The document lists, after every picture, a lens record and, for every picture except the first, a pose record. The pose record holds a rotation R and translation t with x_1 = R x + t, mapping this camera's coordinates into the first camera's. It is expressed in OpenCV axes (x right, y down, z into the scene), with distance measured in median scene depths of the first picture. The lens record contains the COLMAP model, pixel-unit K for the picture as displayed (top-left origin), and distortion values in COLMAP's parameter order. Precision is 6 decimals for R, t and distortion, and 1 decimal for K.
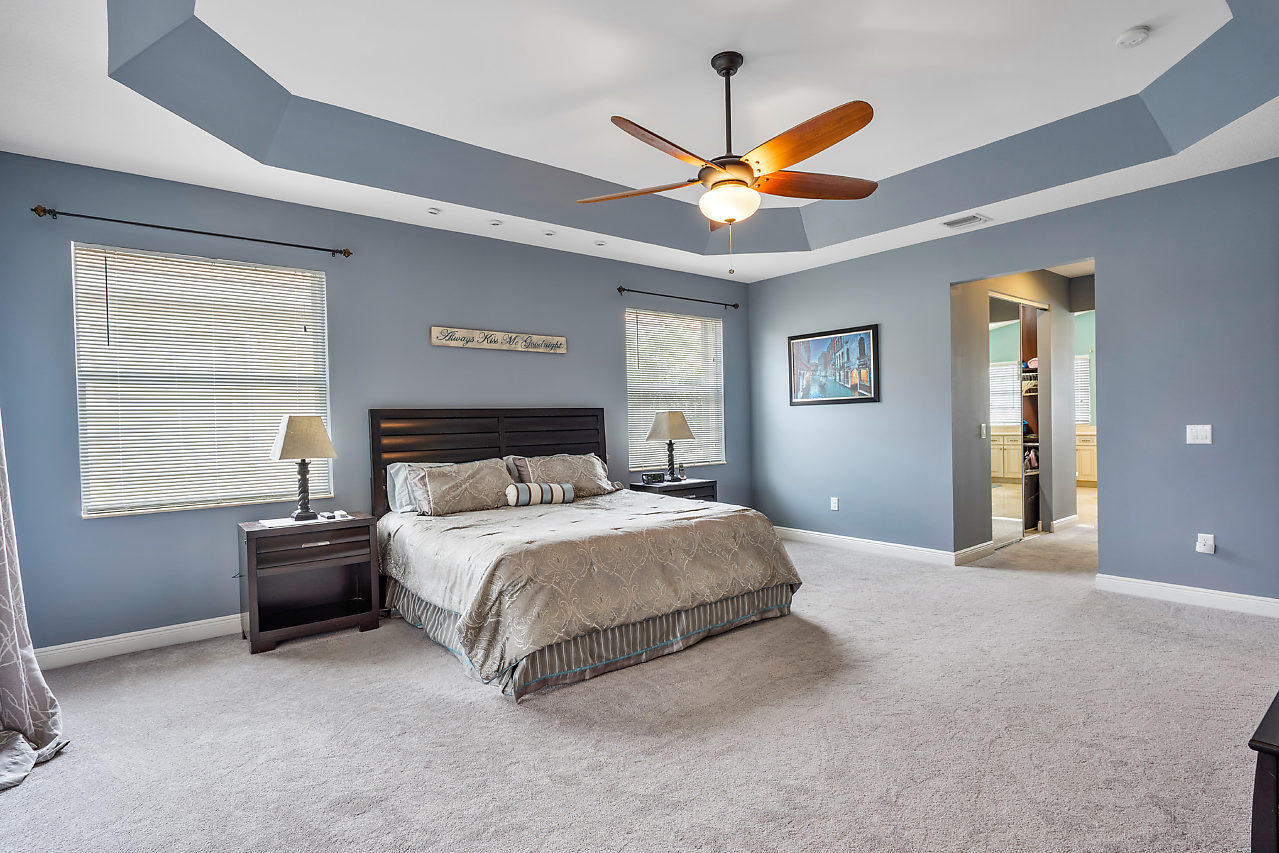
lens RADIAL K [[633.1, 0, 652.2], [0, 633.1, 430.8], [0, 0, 1]] dist [0.000993, 0.000211]
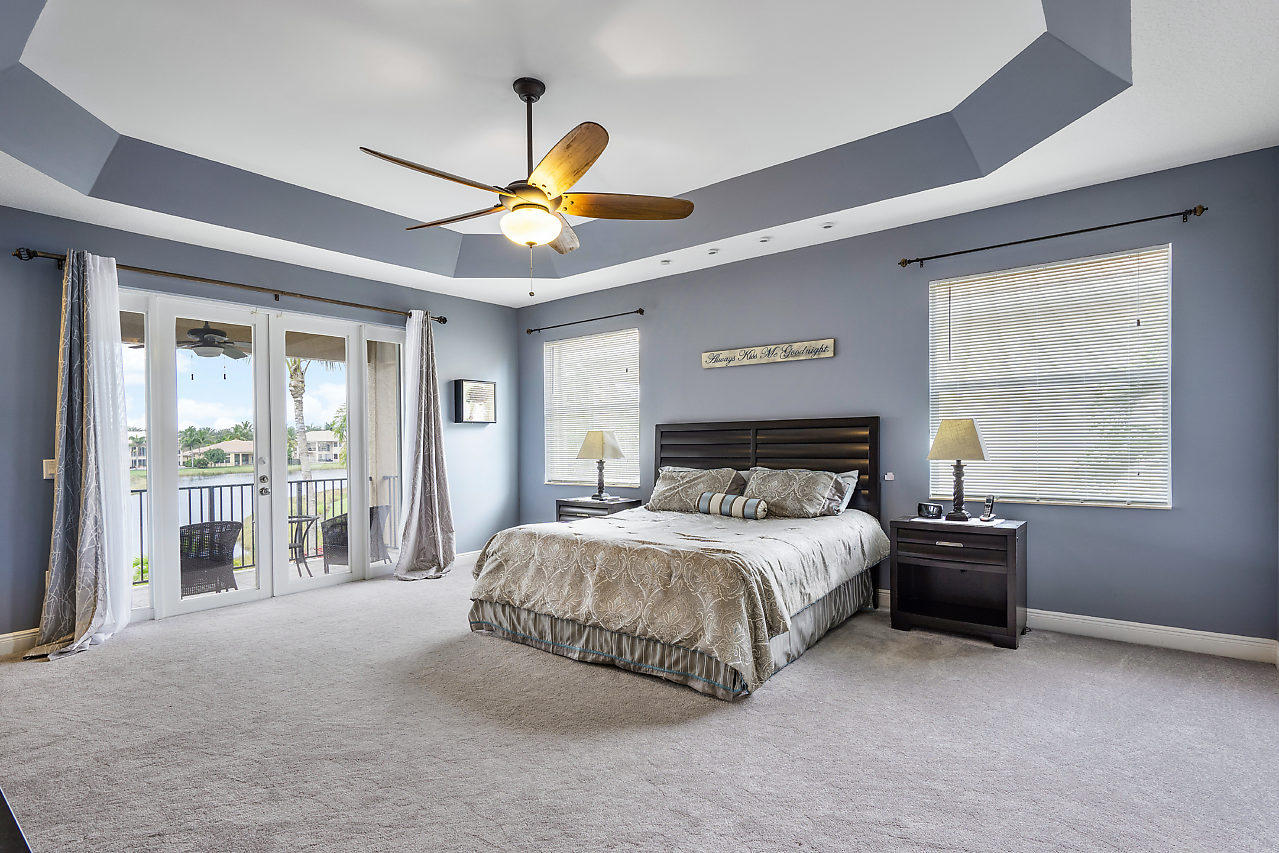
lens RADIAL K [[633.1, 0, 645.5], [0, 633.1, 434.0], [0, 0, 1]] dist [0.000993, 0.000211]
pose [[0.228258, 0.012057, -0.973526, 0.734992], [0.000259, 0.999923, 0.012444, -0.027151], [0.973601, -0.003093, 0.228237, 0.593851]]
